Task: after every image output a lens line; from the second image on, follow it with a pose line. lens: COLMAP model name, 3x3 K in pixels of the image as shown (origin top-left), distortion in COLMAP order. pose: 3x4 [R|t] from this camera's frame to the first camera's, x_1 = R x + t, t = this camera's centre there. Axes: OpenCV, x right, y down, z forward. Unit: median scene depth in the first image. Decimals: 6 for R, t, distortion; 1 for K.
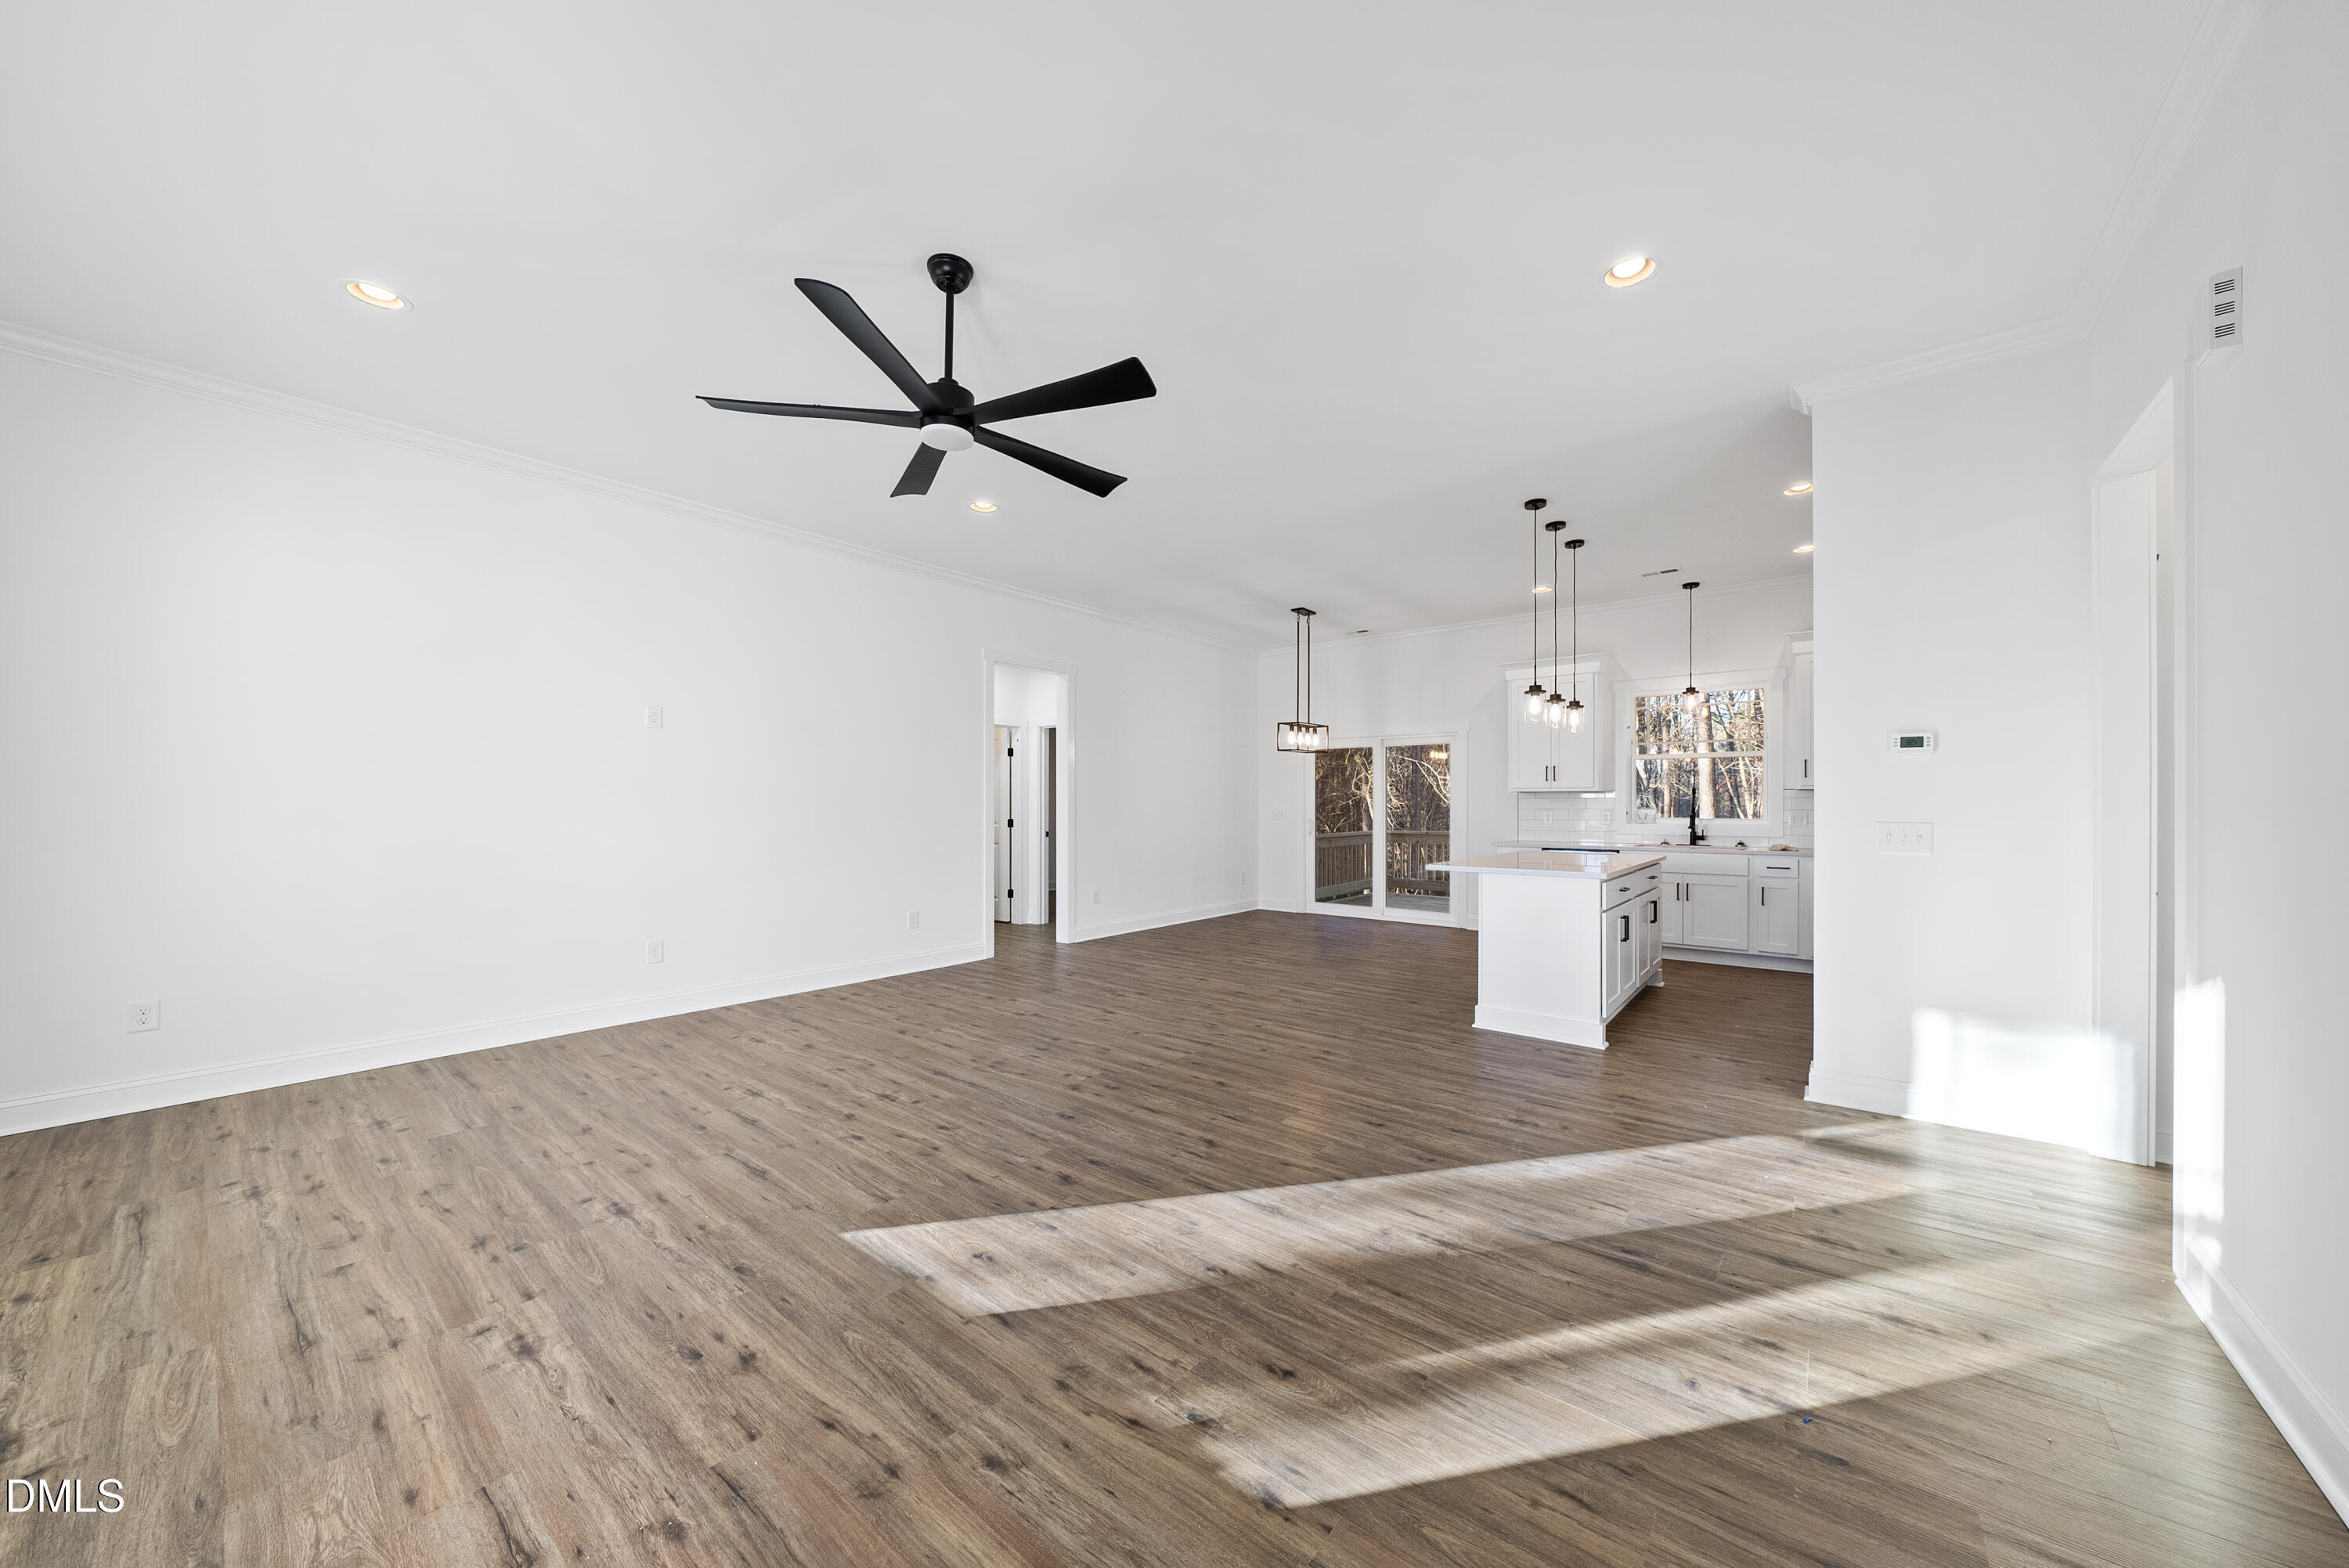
lens RADIAL K [[819.0, 0, 1173.6], [0, 819.0, 793.8], [0, 0, 1]] dist [-0.006571, 0.000253]
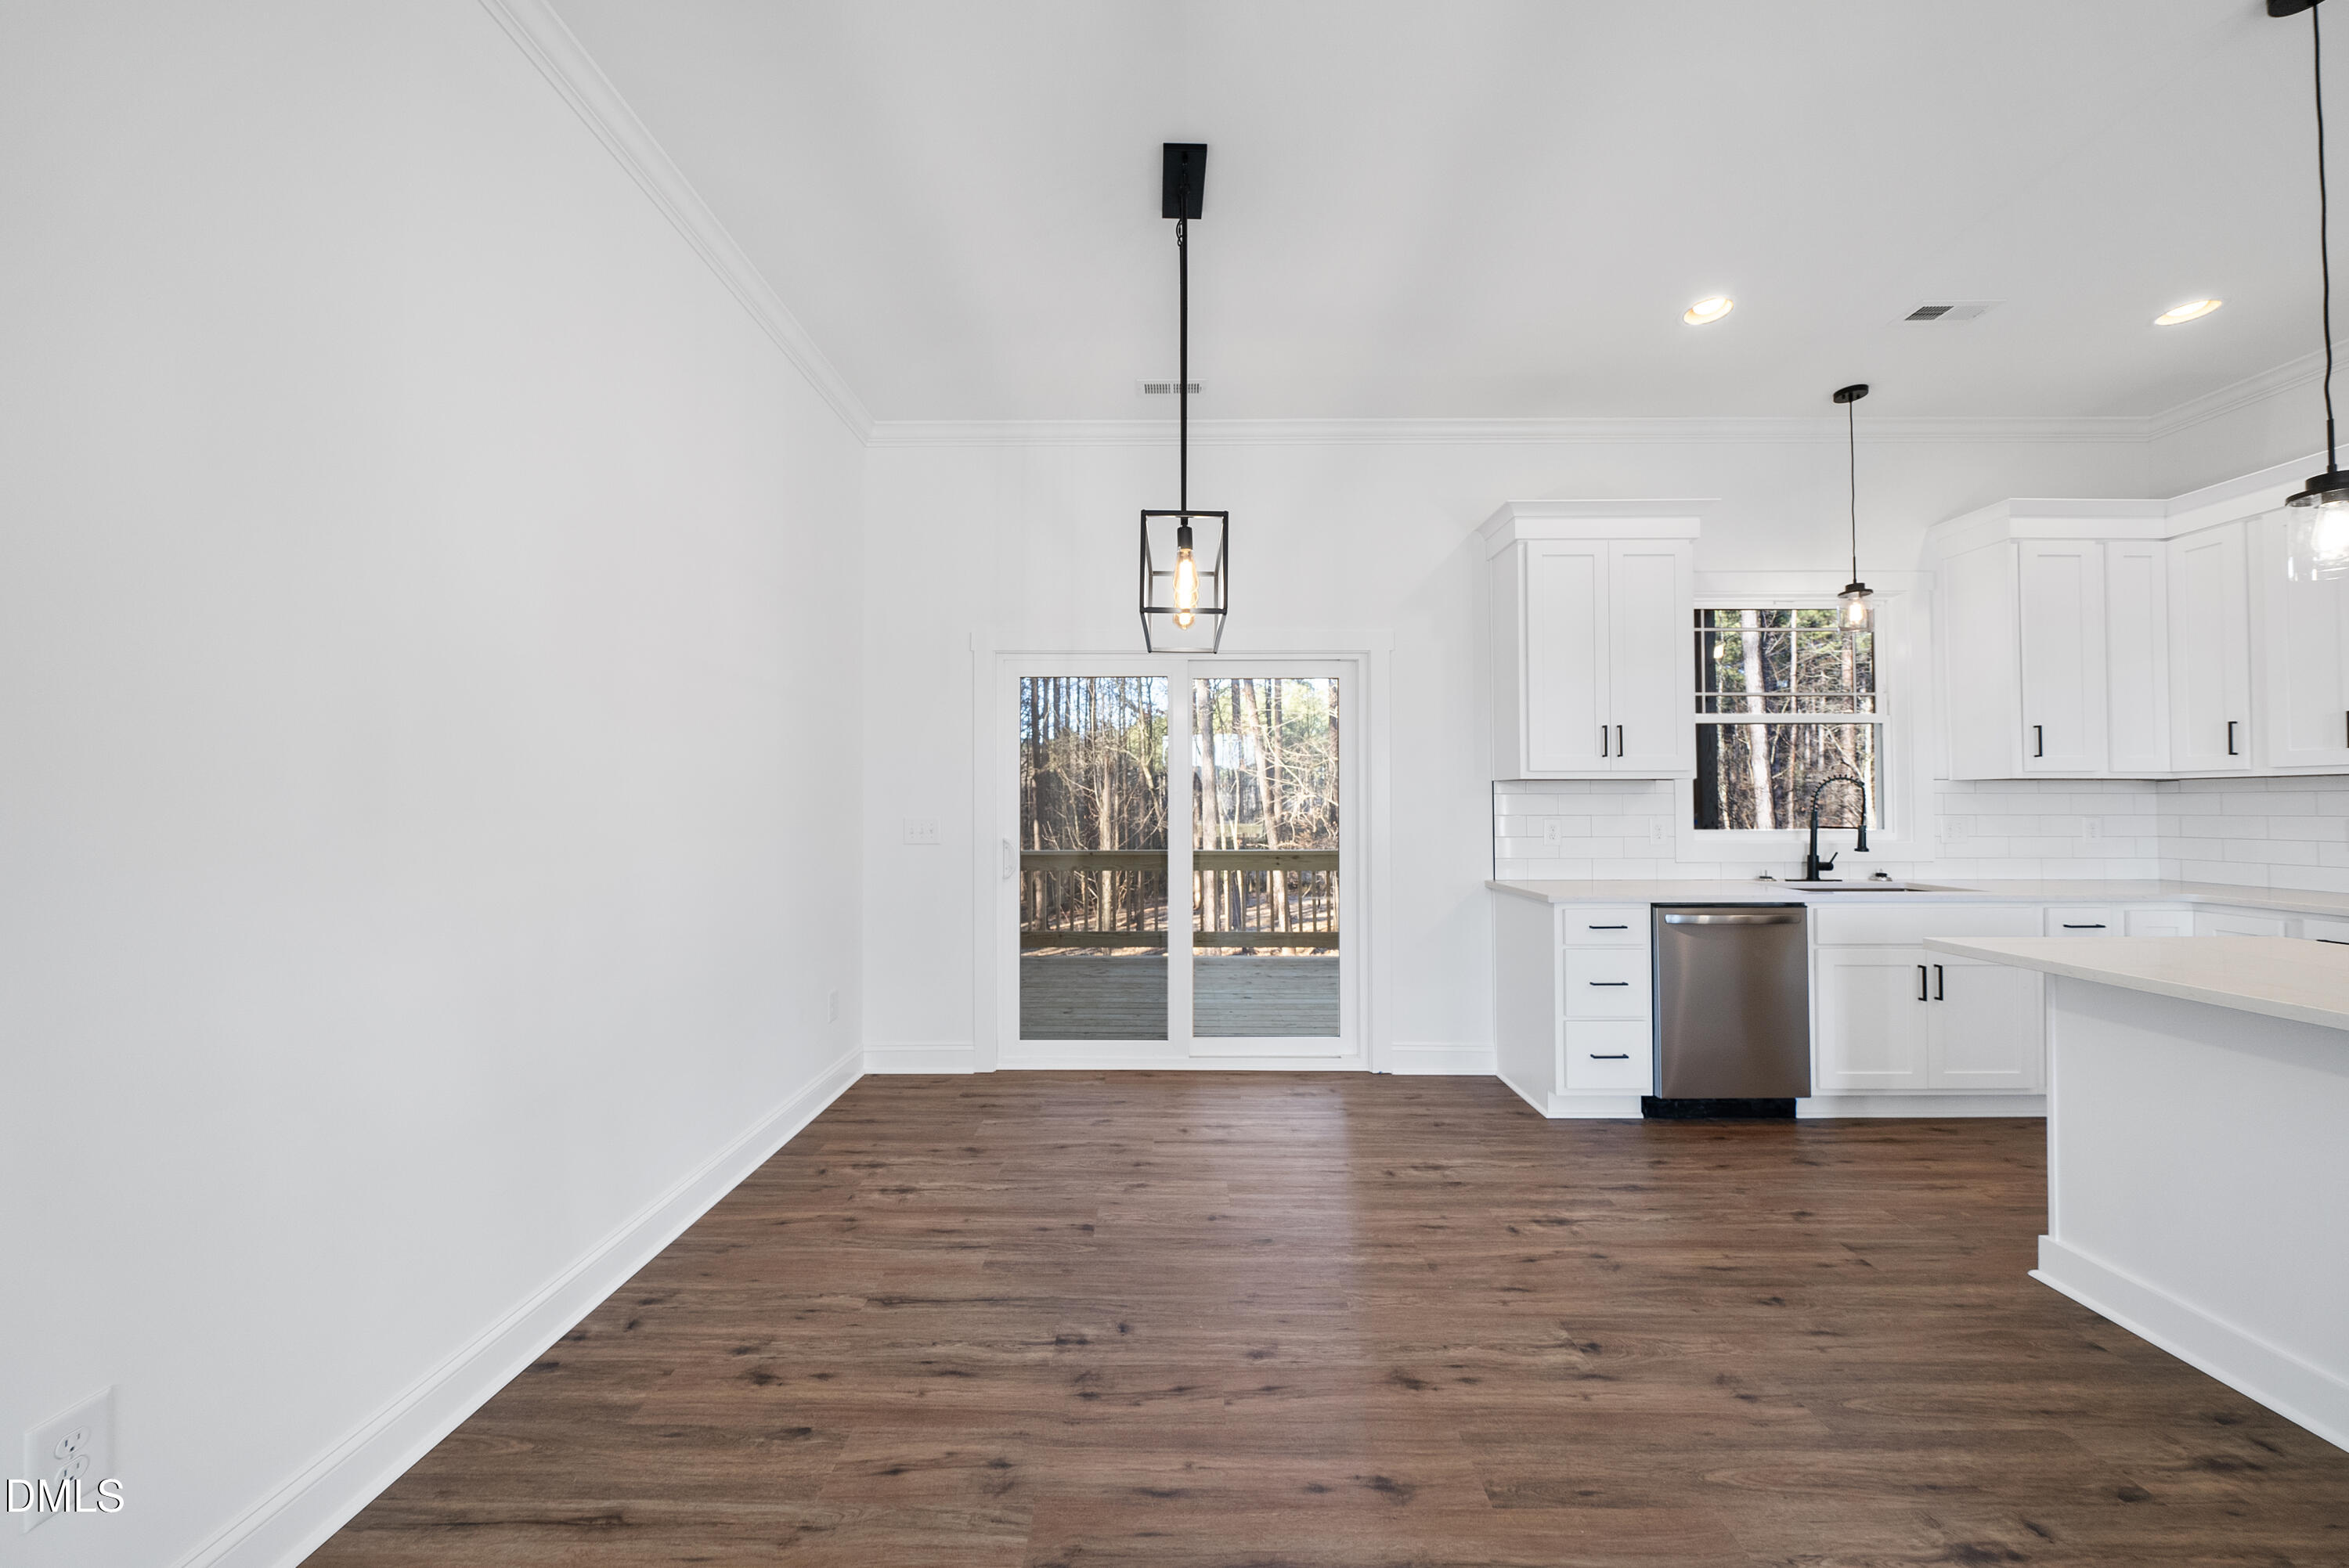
lens RADIAL K [[807.7, 0, 1170.3], [0, 807.7, 787.9], [0, 0, 1]] dist [-0.008005, 0.000283]
pose [[0.776272, 0.012845, 0.630268, -0.079485], [-0.006293, 0.999900, -0.012627, 0.023806], [-0.630367, 0.005836, 0.776275, 1.887723]]
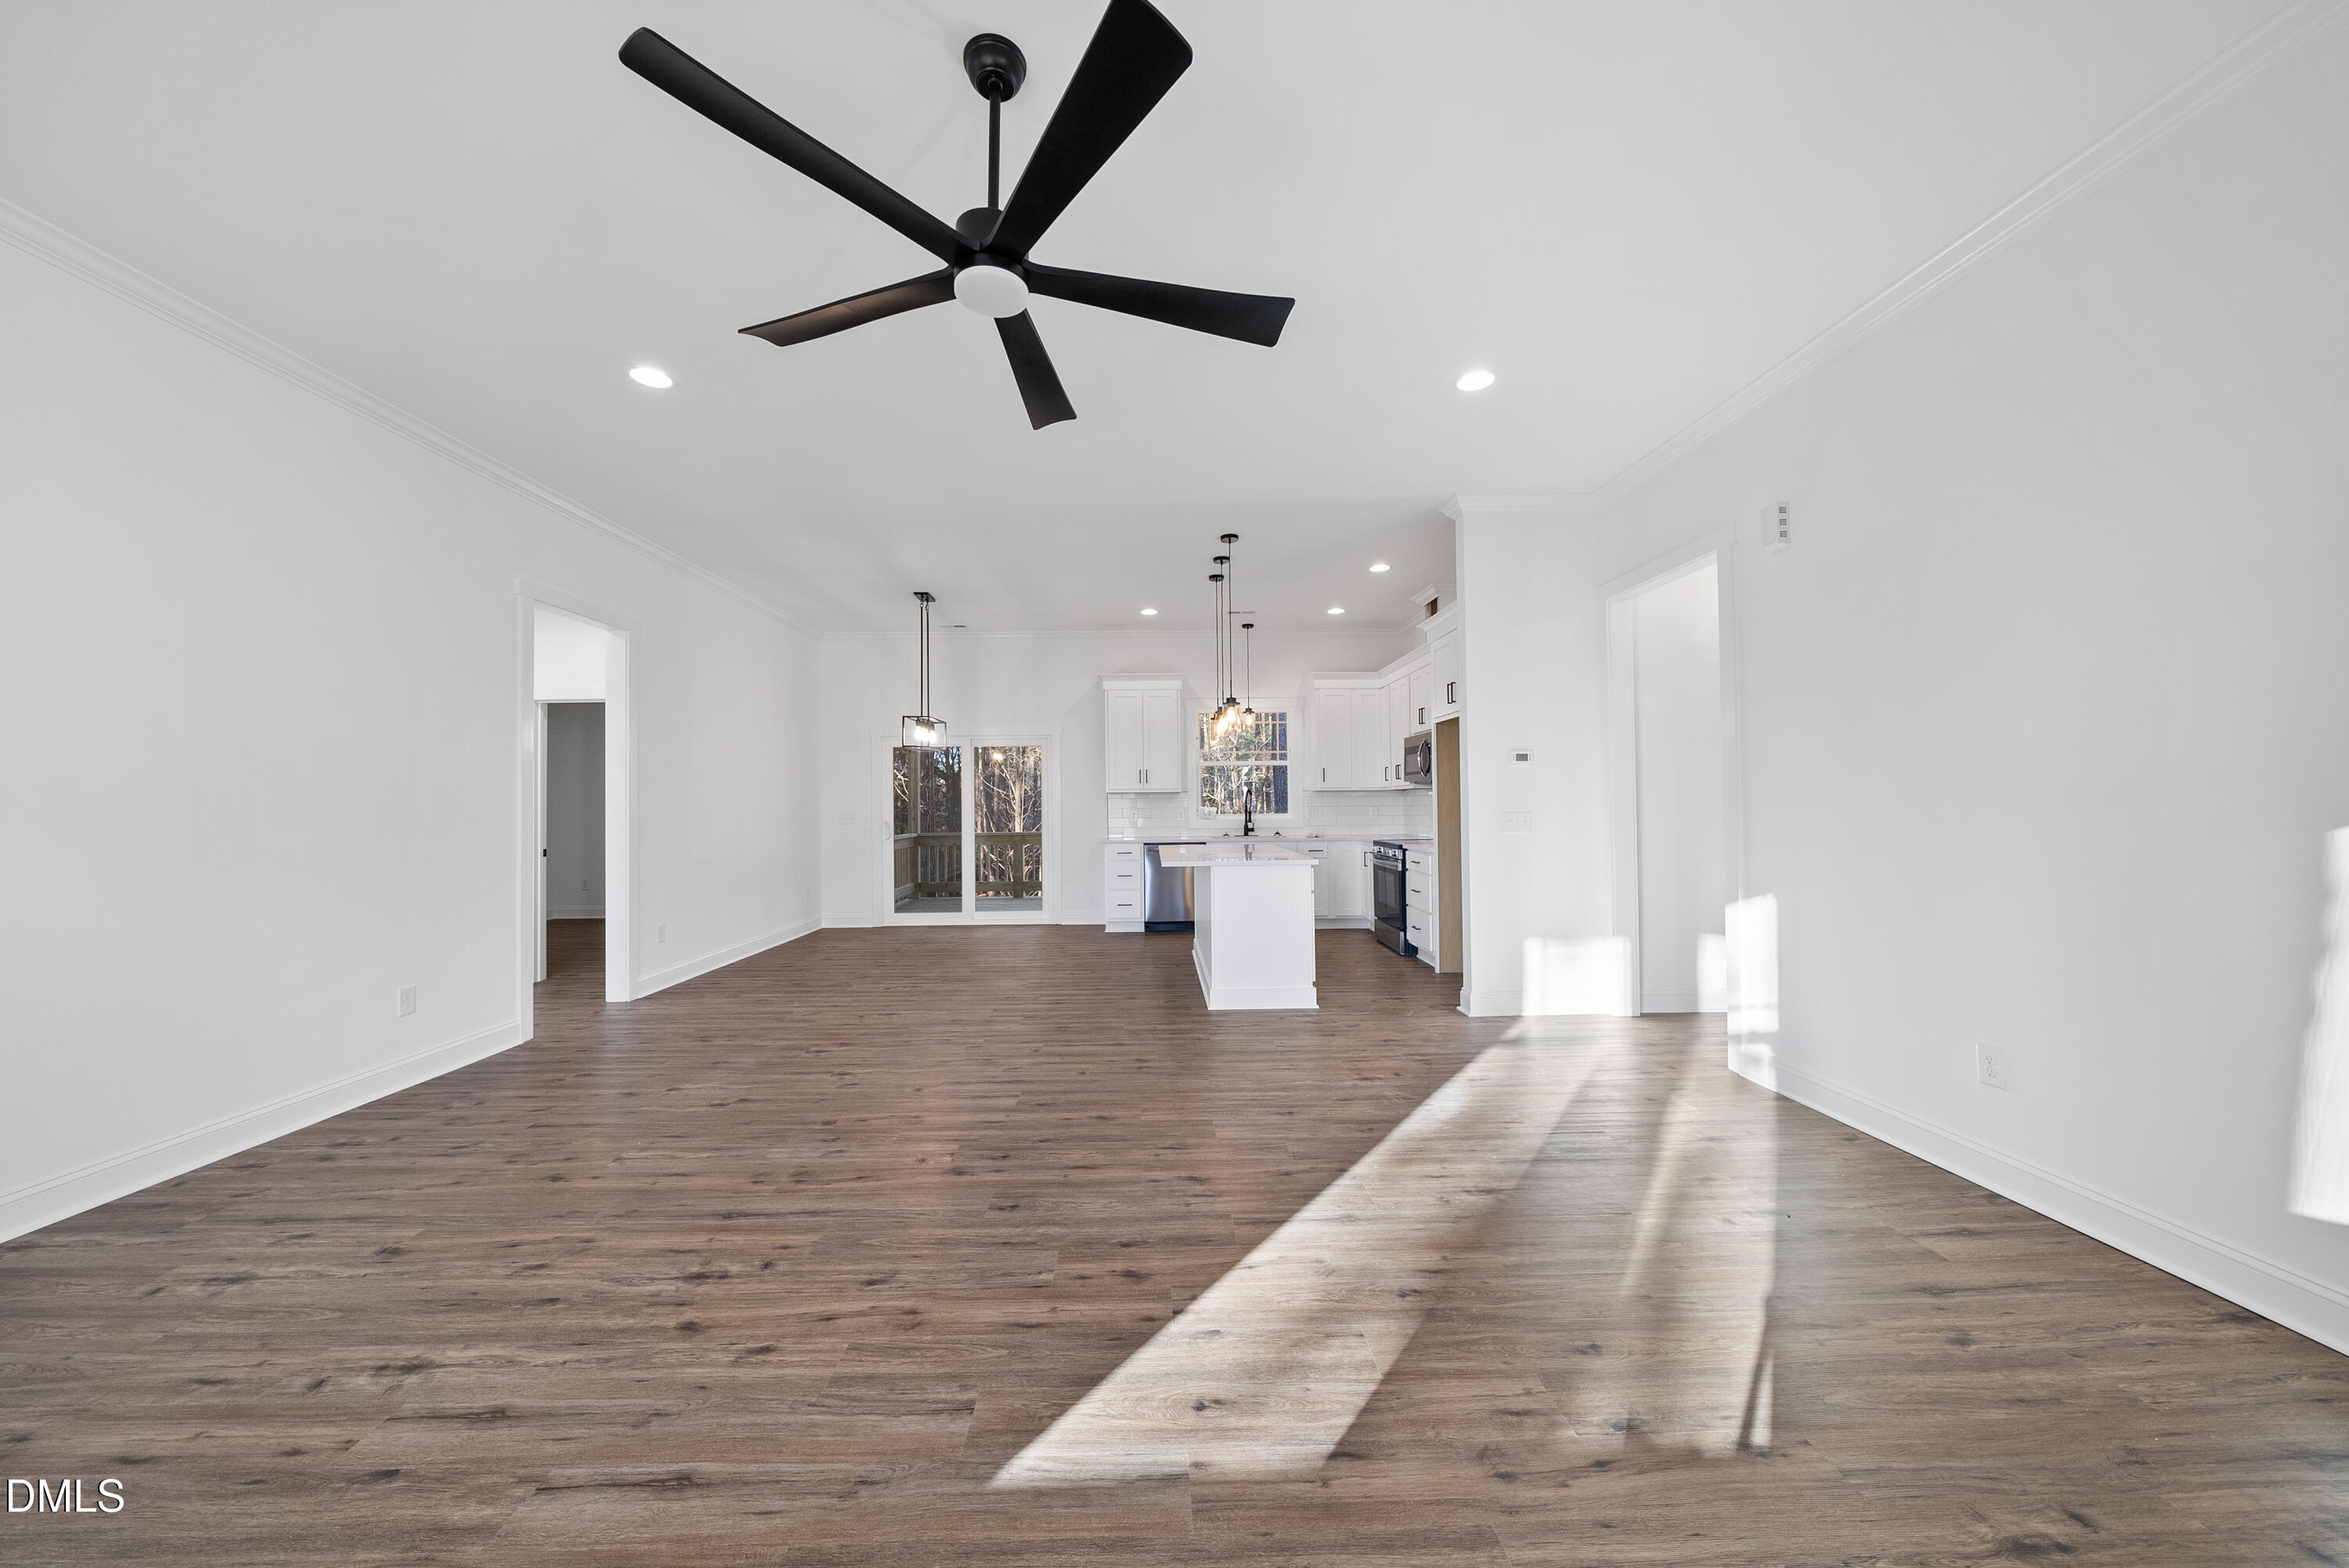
lens RADIAL K [[807.7, 0, 1170.3], [0, 807.7, 787.9], [0, 0, 1]] dist [-0.008005, 0.000283]
pose [[0.755540, 0.004025, 0.655091, -0.553185], [0.002599, 0.999955, -0.009141, 0.002617], [-0.655098, 0.008609, 0.755495, 0.336942]]
